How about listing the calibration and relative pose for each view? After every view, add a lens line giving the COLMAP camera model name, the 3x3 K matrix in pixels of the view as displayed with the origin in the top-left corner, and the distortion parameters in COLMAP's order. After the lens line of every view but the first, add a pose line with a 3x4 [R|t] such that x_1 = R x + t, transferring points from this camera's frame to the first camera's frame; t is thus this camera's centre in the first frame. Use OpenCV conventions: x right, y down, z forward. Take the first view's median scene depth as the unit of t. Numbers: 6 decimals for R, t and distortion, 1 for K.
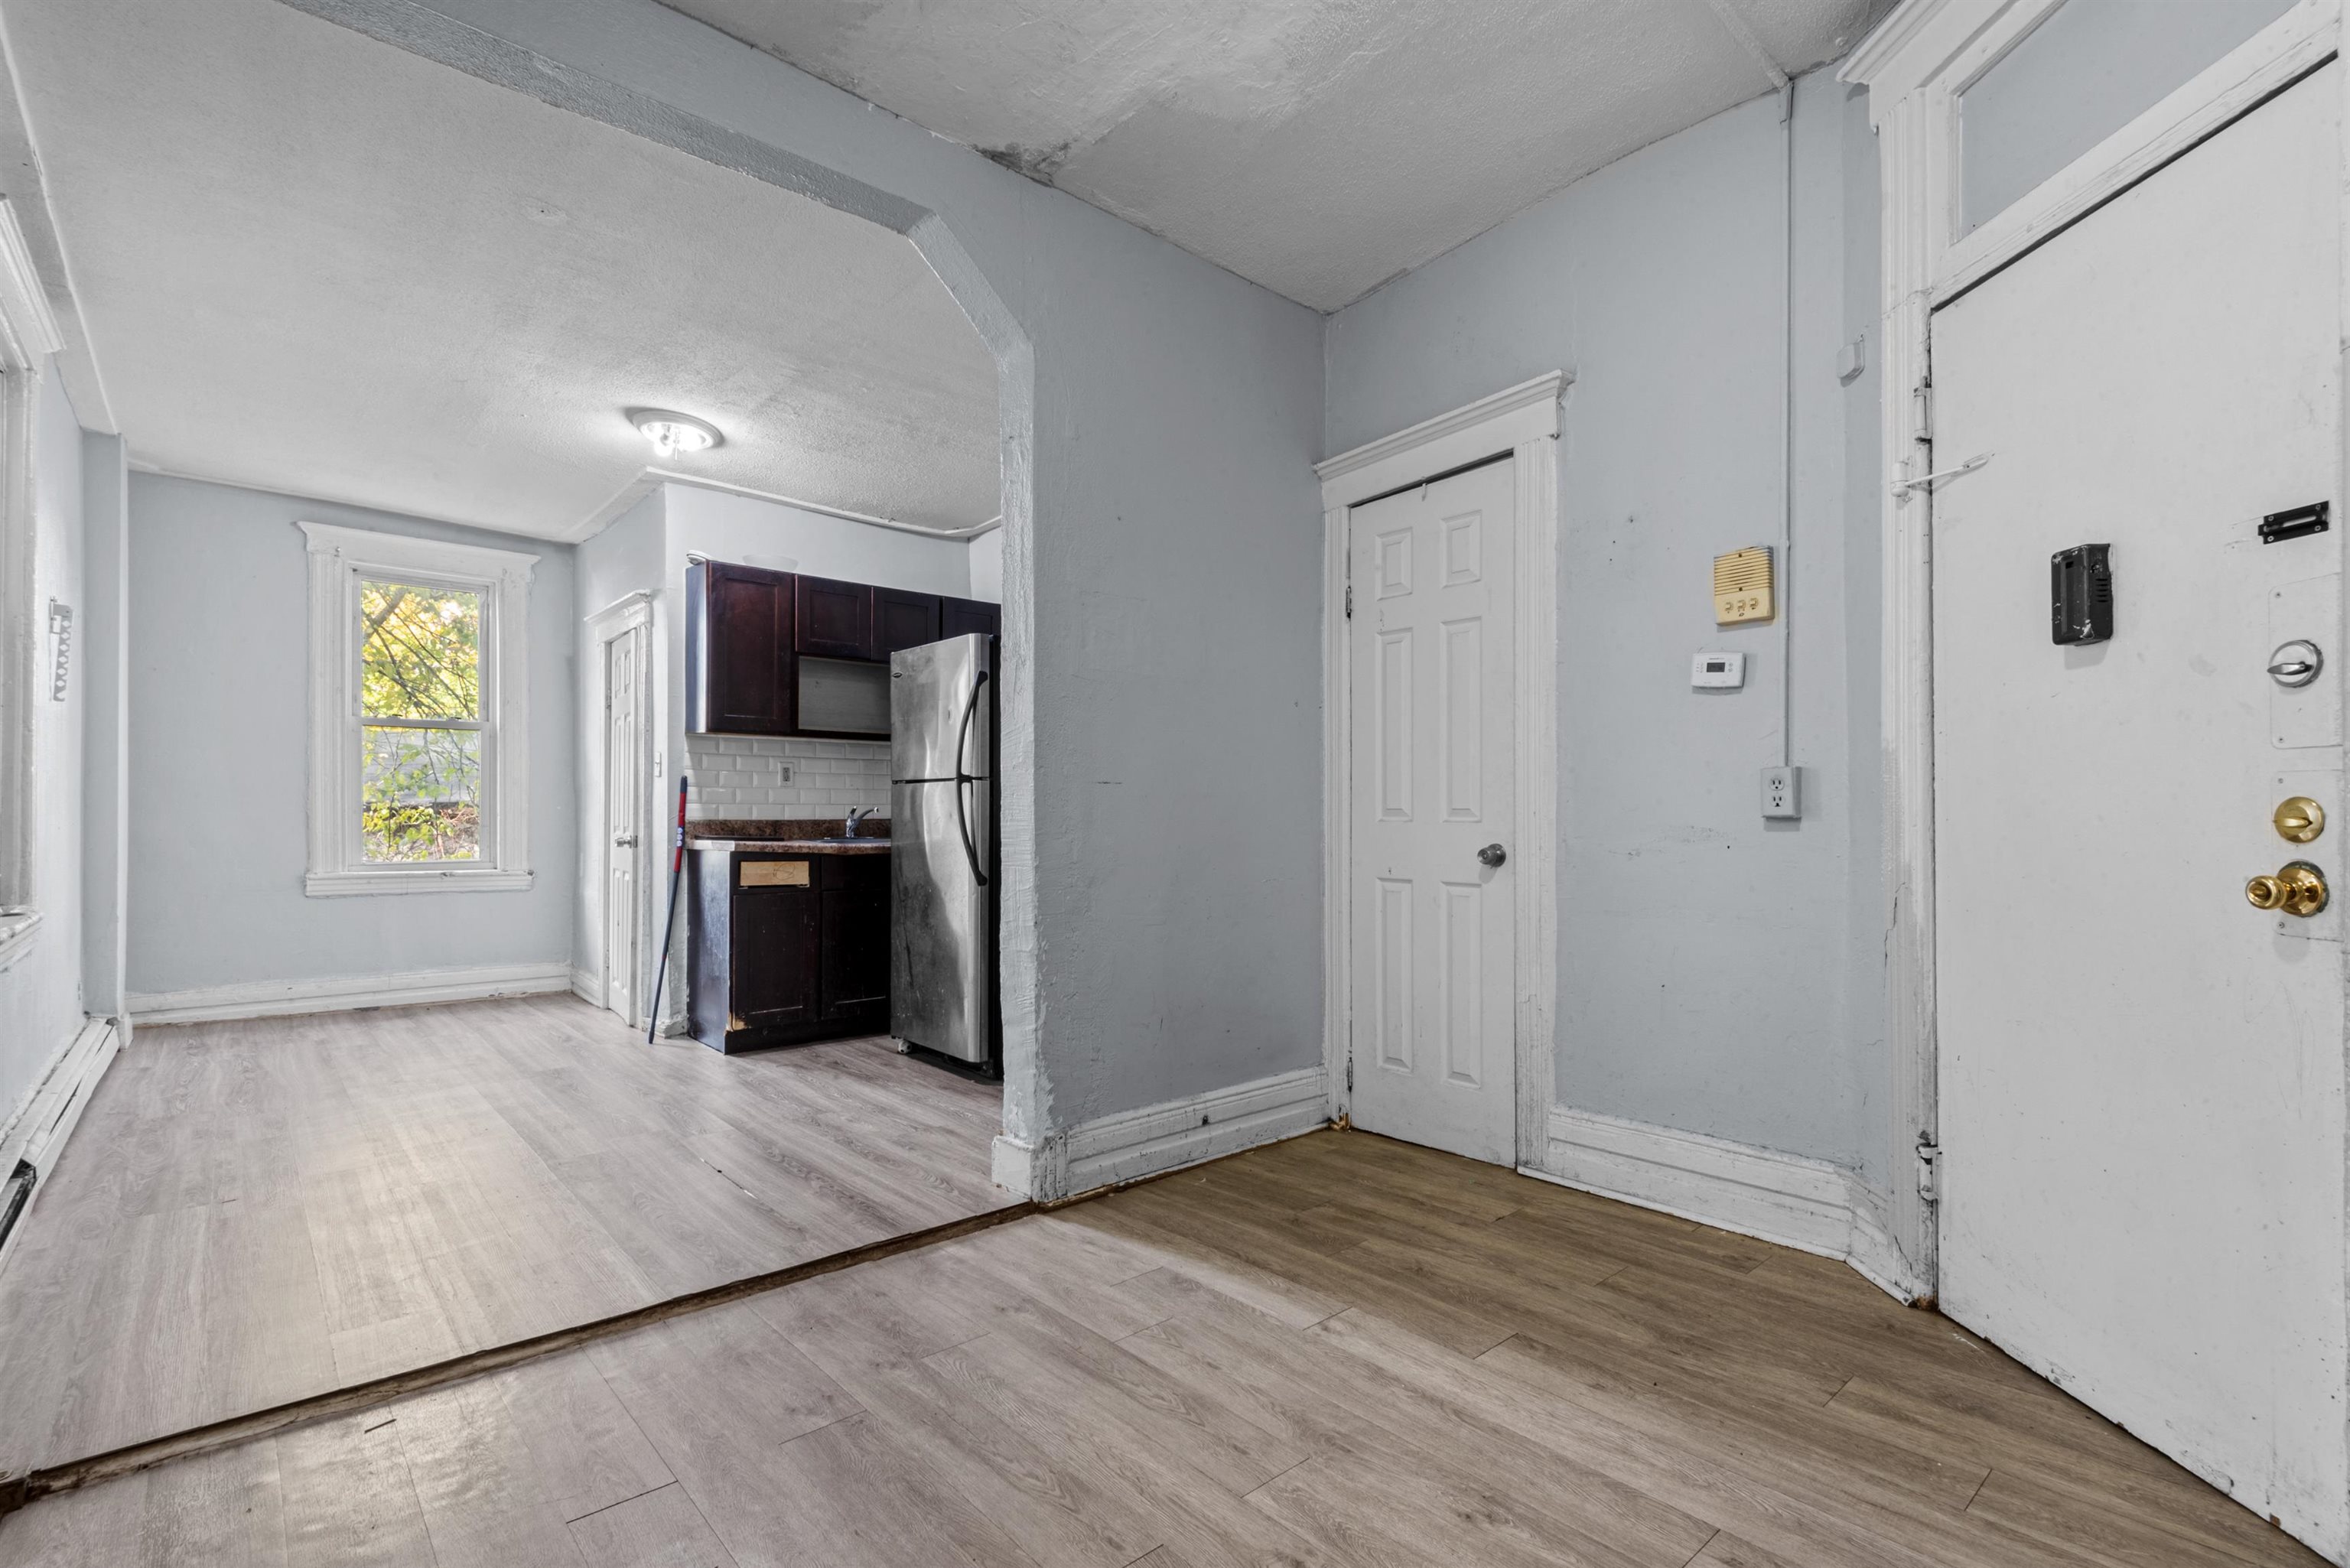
lens RADIAL K [[1084.8, 0, 1188.1], [0, 1084.8, 803.5], [0, 0, 1]] dist [0.030686, -0.017644]
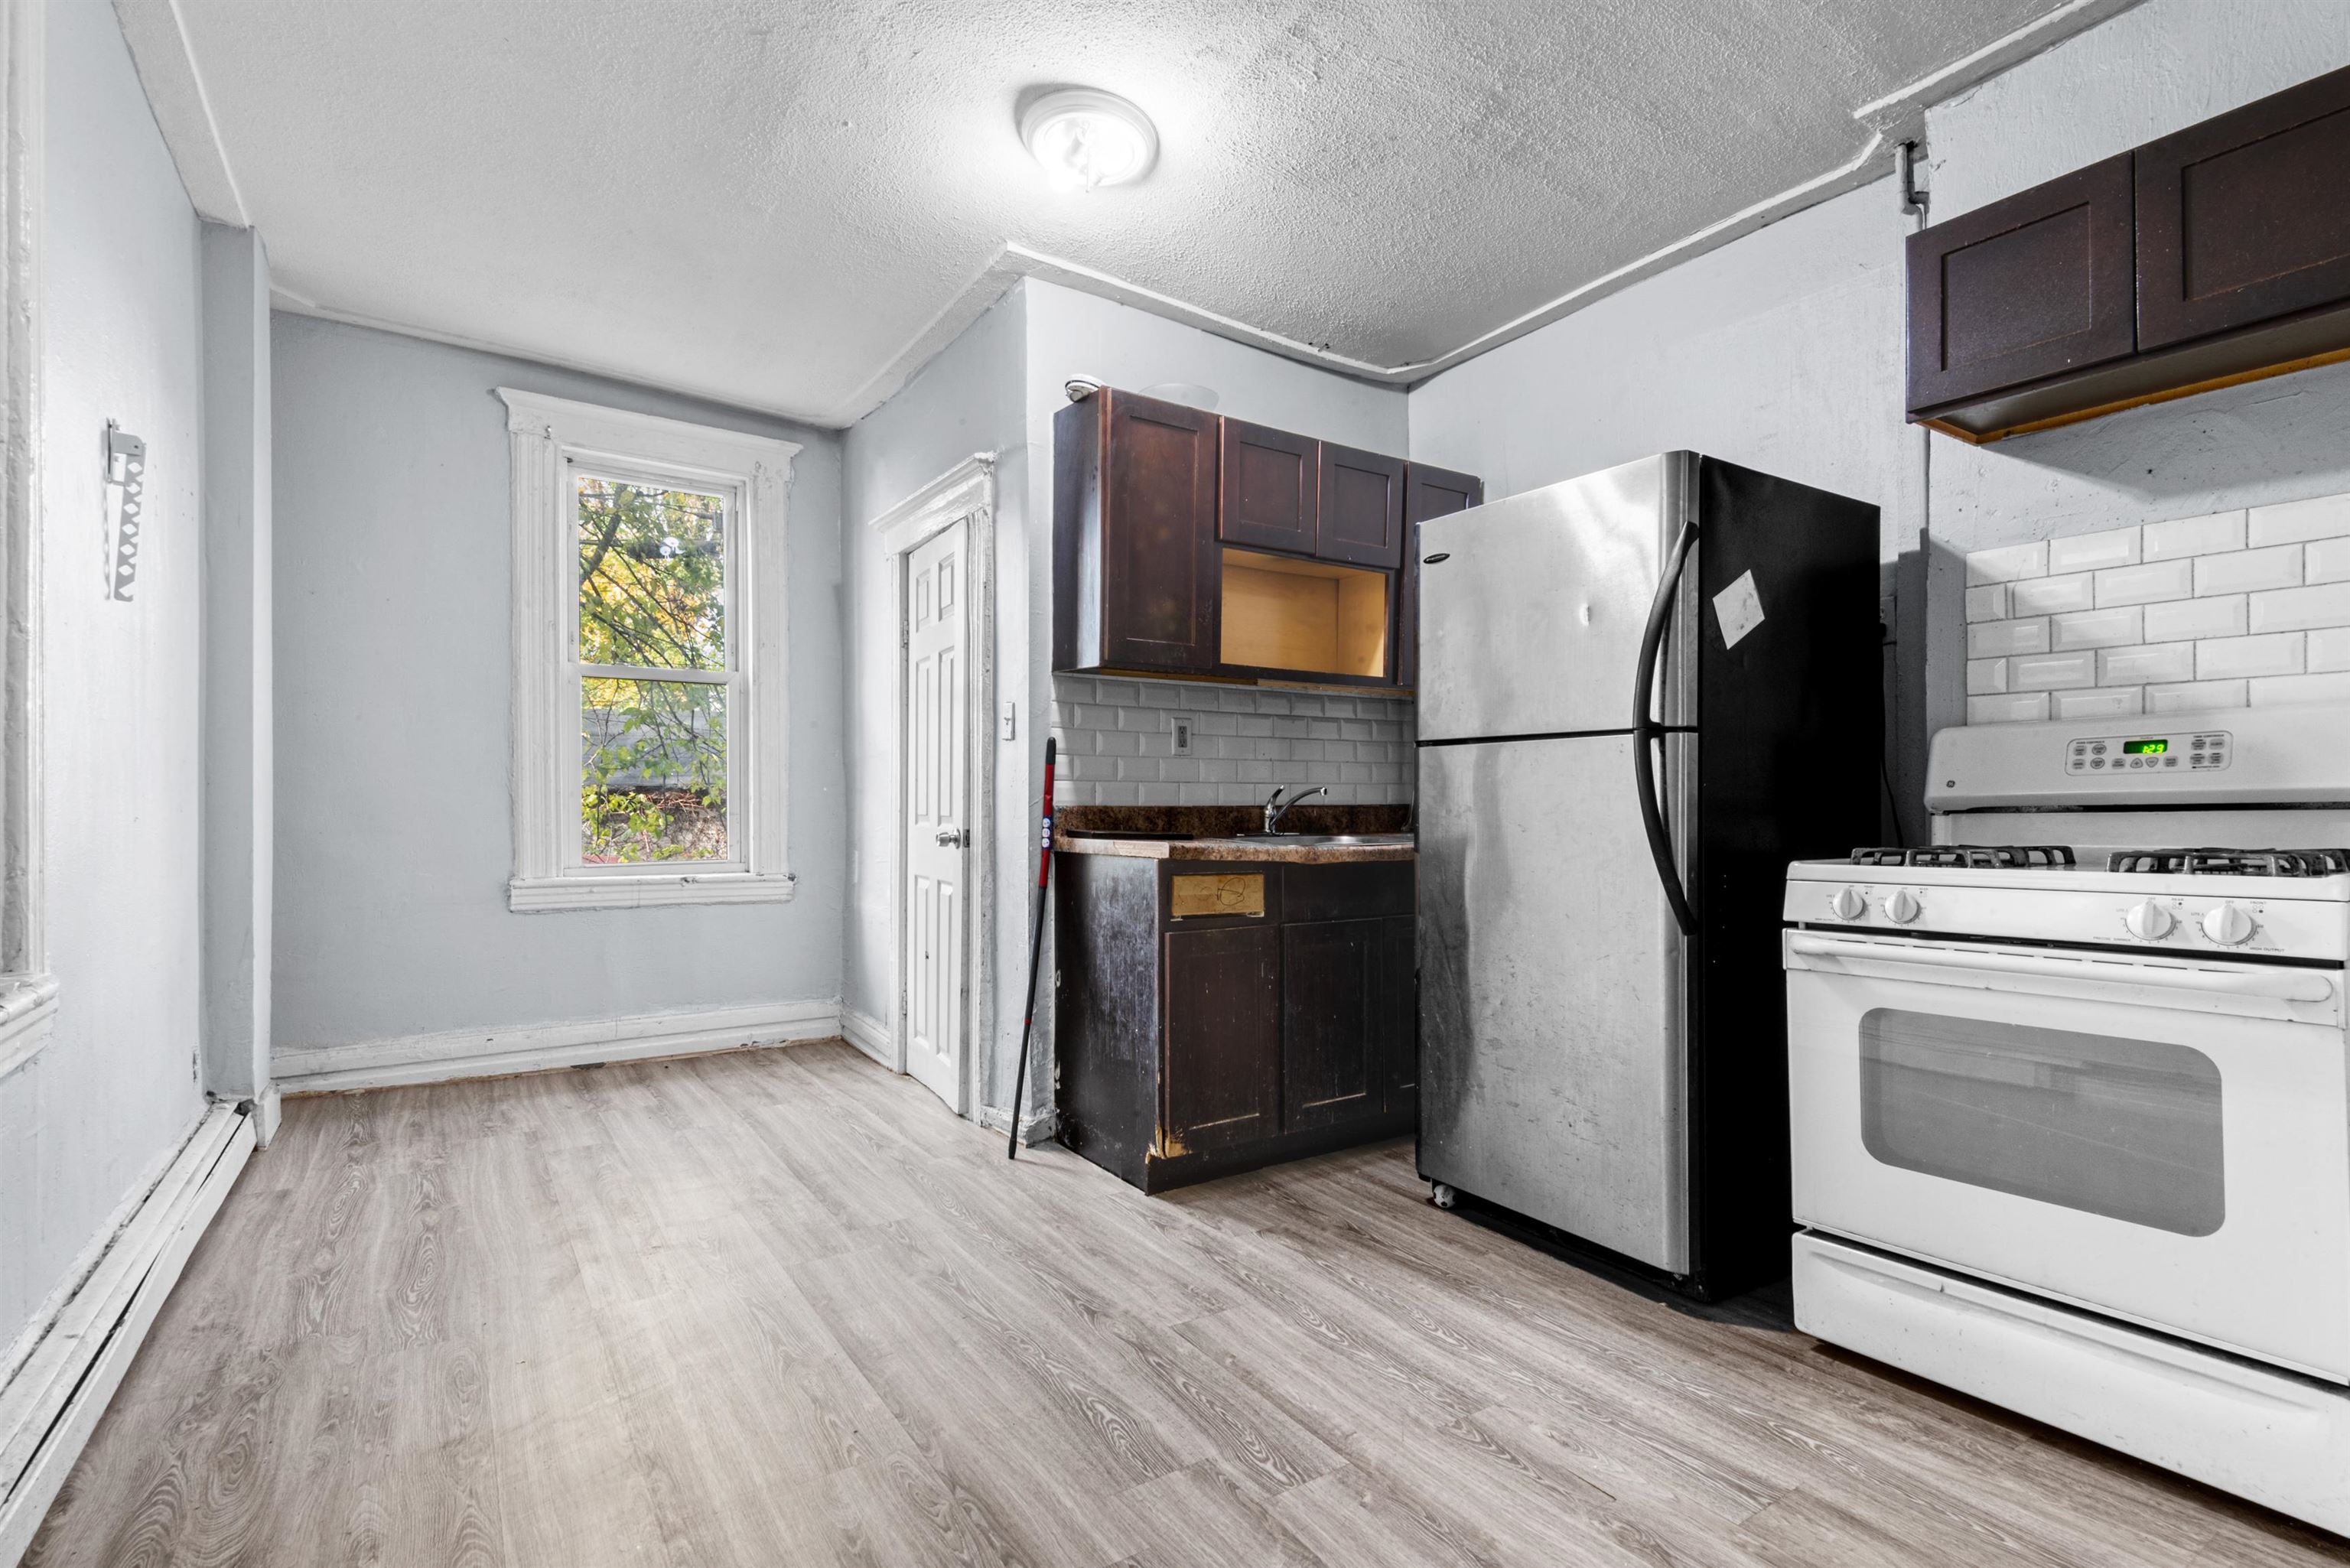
lens RADIAL K [[1123.1, 0, 1210.1], [0, 1123.1, 792.2], [0, 0, 1]] dist [0.042403, -0.026672]
pose [[0.992891, 0.000188, -0.119024, -0.372344], [0.000378, 0.999989, 0.004733, 0.004716], [0.119024, -0.004744, 0.992880, 0.452849]]
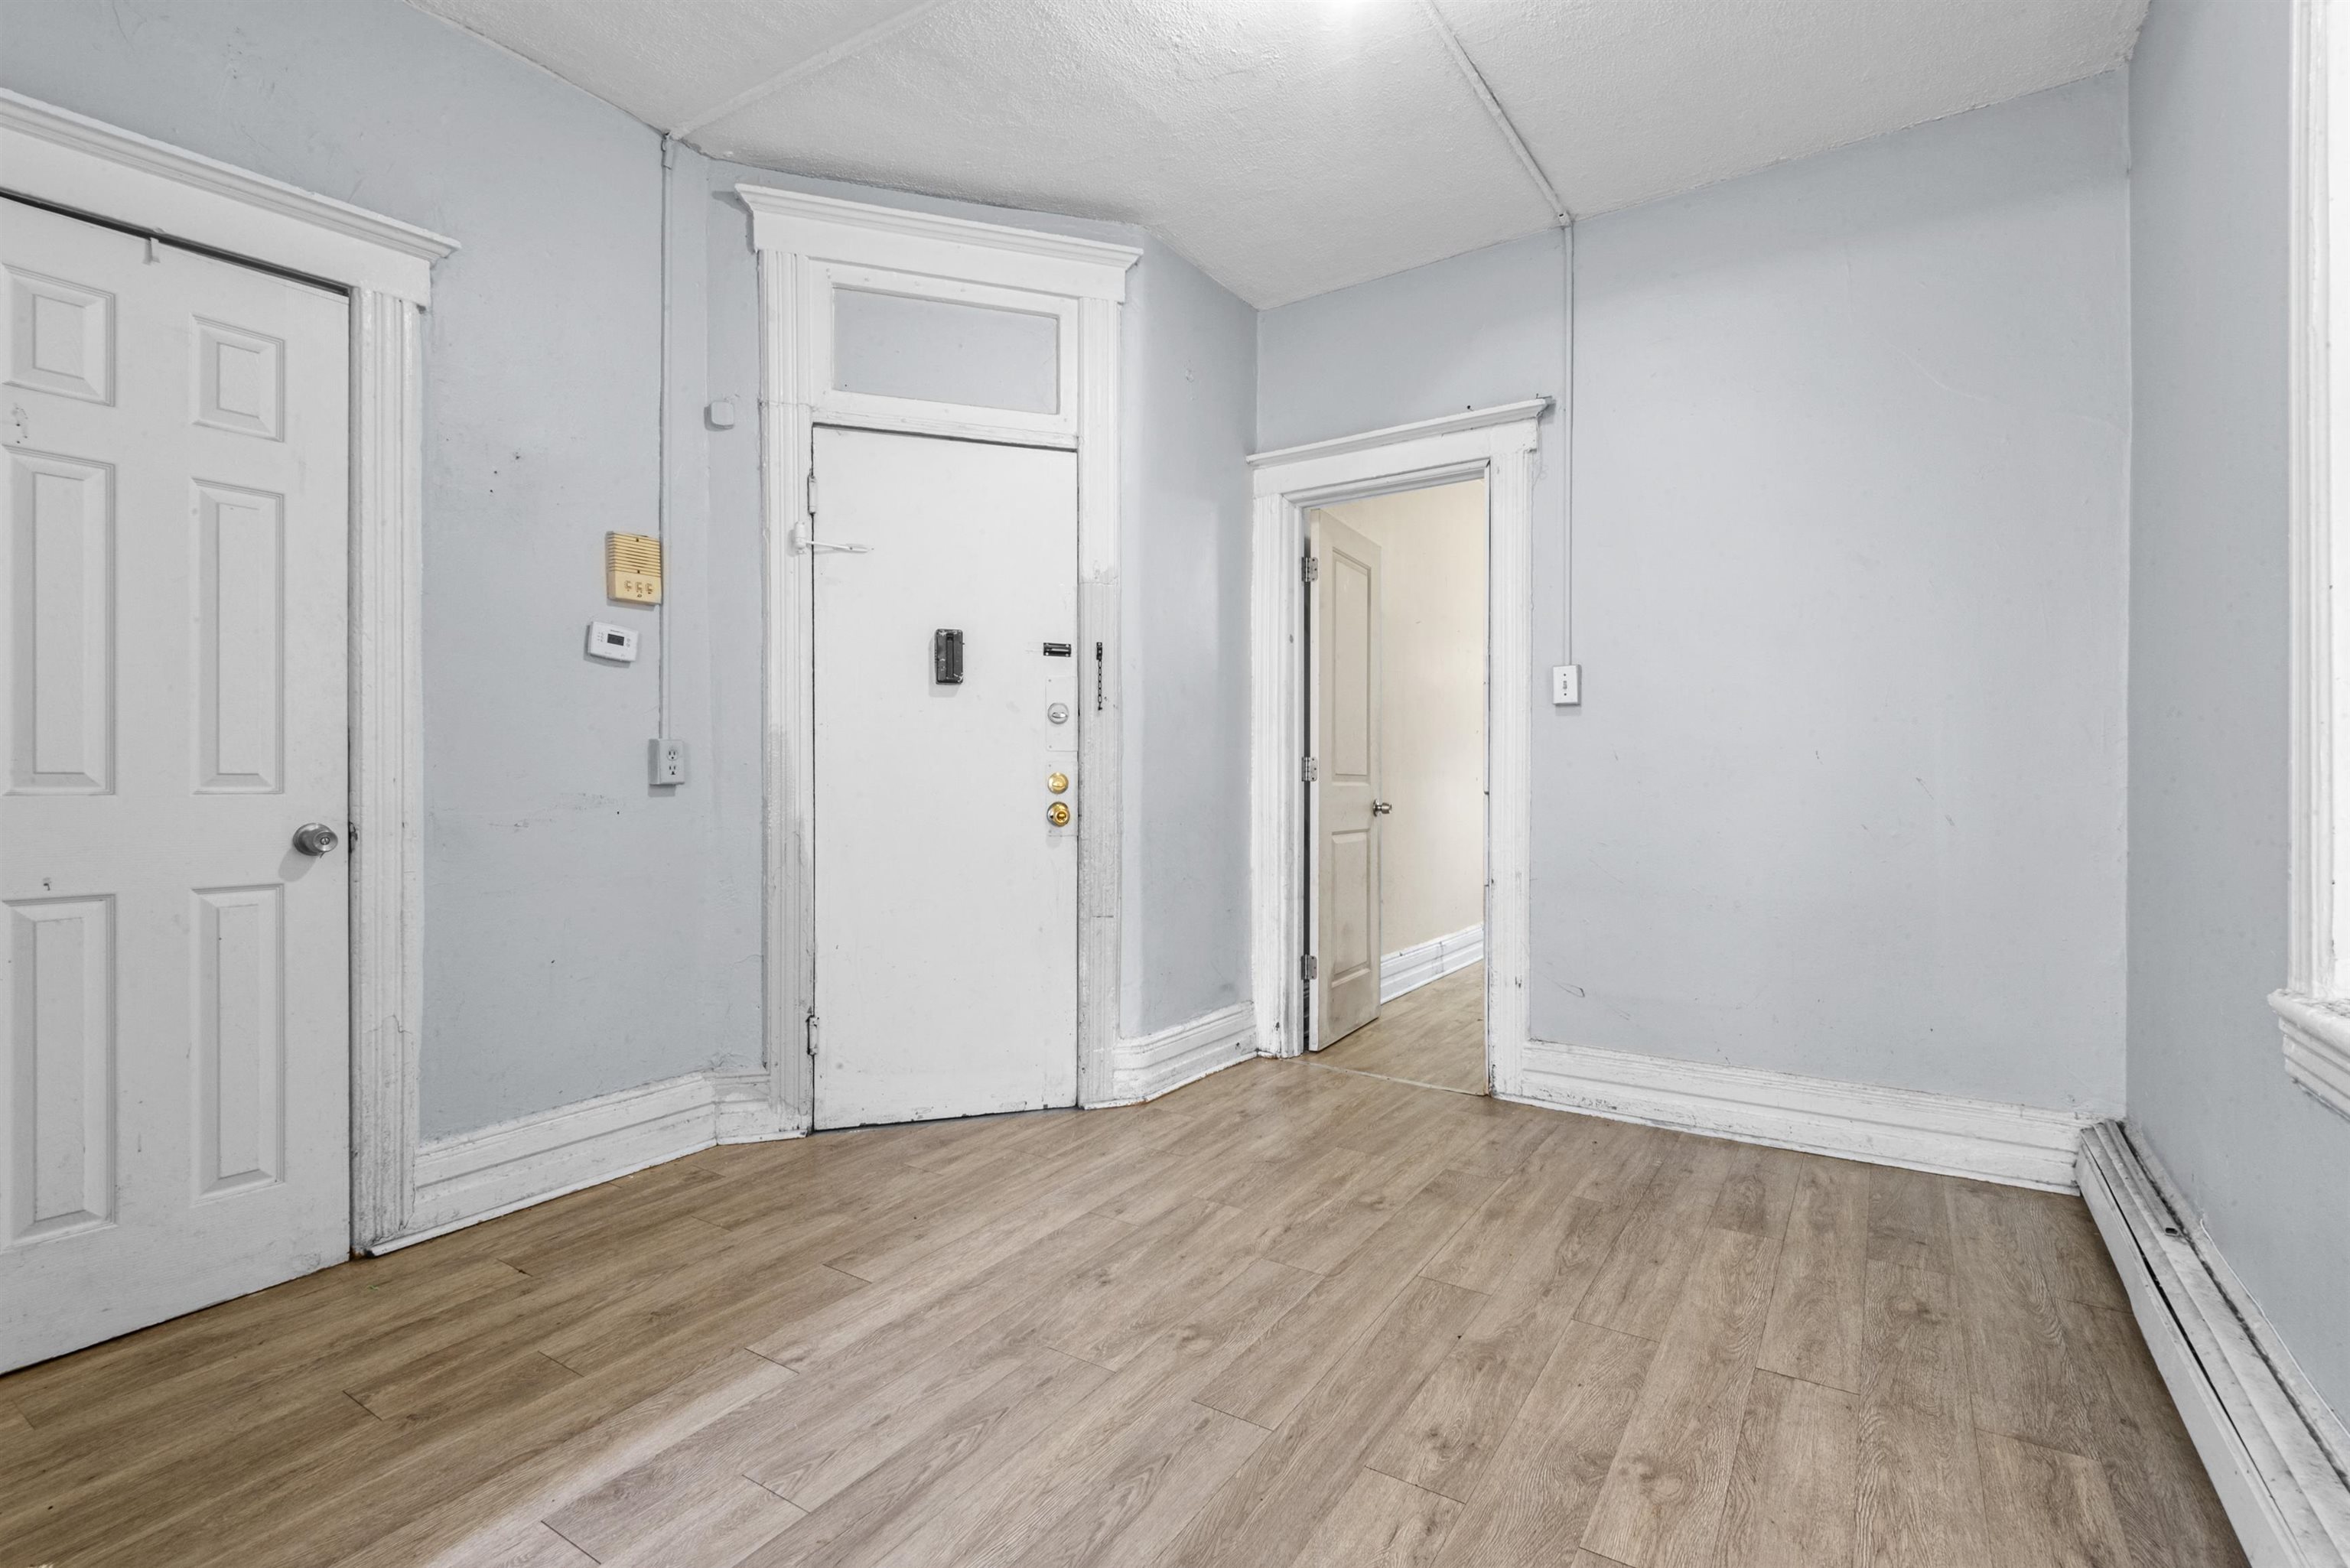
lens RADIAL K [[1080.8, 0, 1175.0], [0, 1080.8, 784.0], [0, 0, 1]] dist [0.025922, -0.013886]
pose [[-0.266557, -0.000738, 0.963819, -0.436103], [-0.007741, 0.999969, -0.001375, 0.006306], [-0.963788, -0.007827, -0.266555, 0.508613]]
